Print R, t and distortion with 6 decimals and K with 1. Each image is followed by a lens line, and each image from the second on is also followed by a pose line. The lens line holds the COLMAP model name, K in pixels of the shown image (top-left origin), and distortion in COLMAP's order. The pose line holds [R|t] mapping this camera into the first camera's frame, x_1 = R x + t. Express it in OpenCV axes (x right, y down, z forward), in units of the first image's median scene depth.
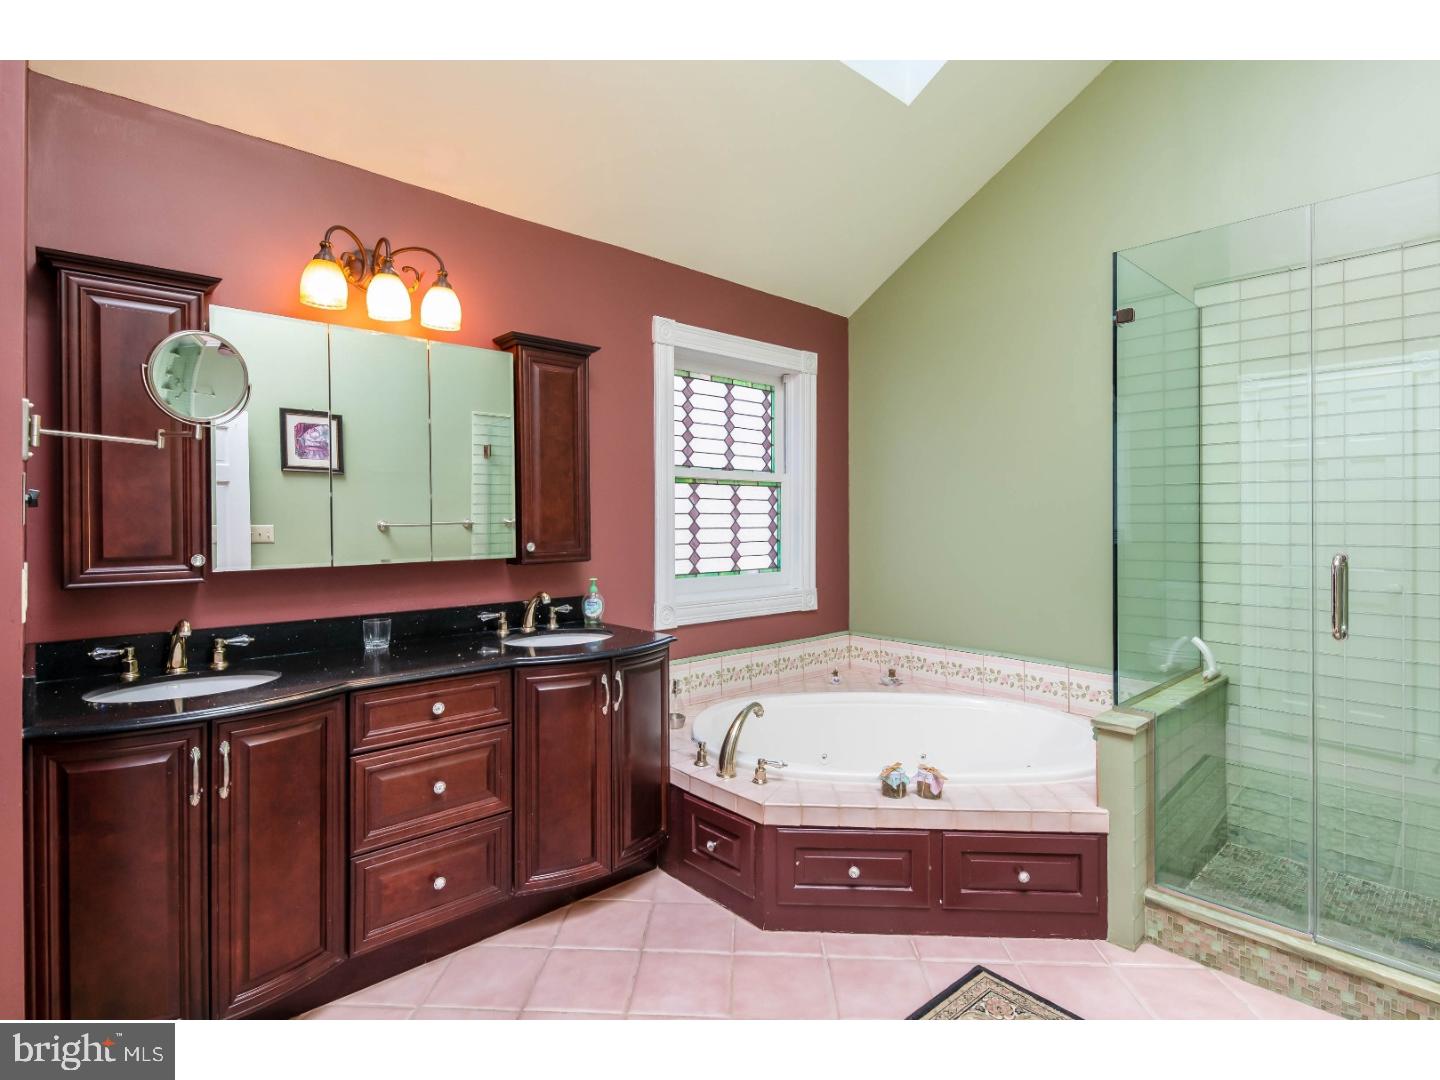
lens RADIAL K [[741.6, 0, 722.1], [0, 741.6, 529.1], [0, 0, 1]] dist [0.007132, 0.000584]
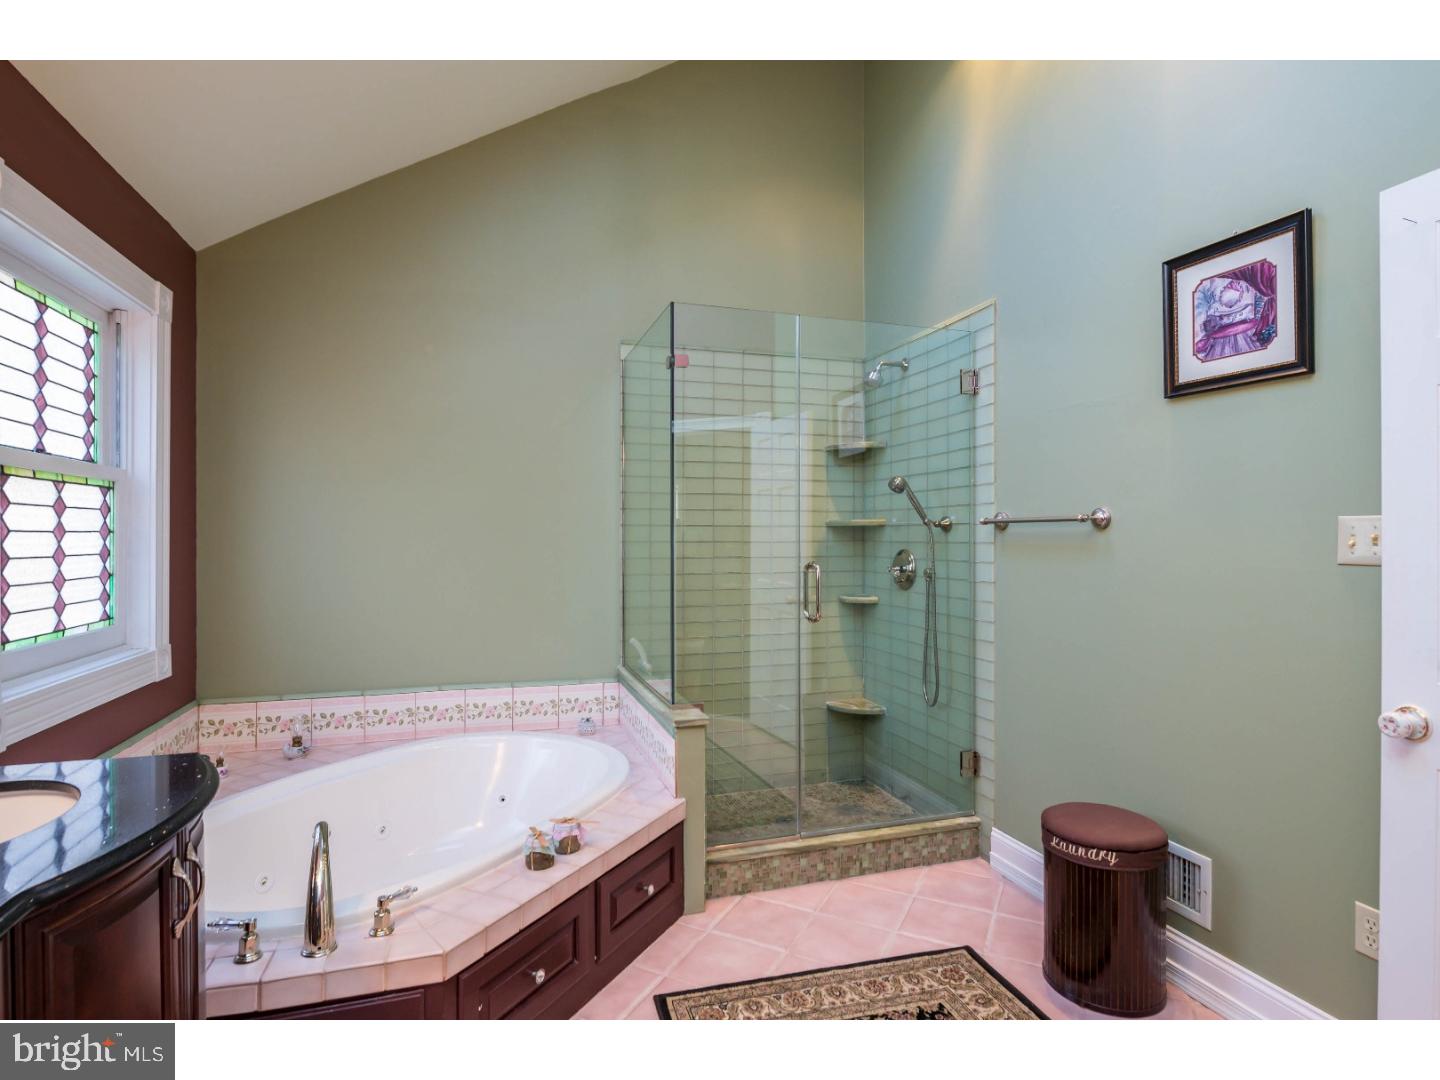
lens RADIAL K [[741.6, 0, 723.1], [0, 741.6, 539.3], [0, 0, 1]] dist [0.007132, 0.000584]
pose [[0.412070, -0.003548, 0.911145, -0.335327], [0.009298, 0.999957, -0.000311, -0.011115], [-0.911105, 0.008600, 0.412085, 0.331099]]
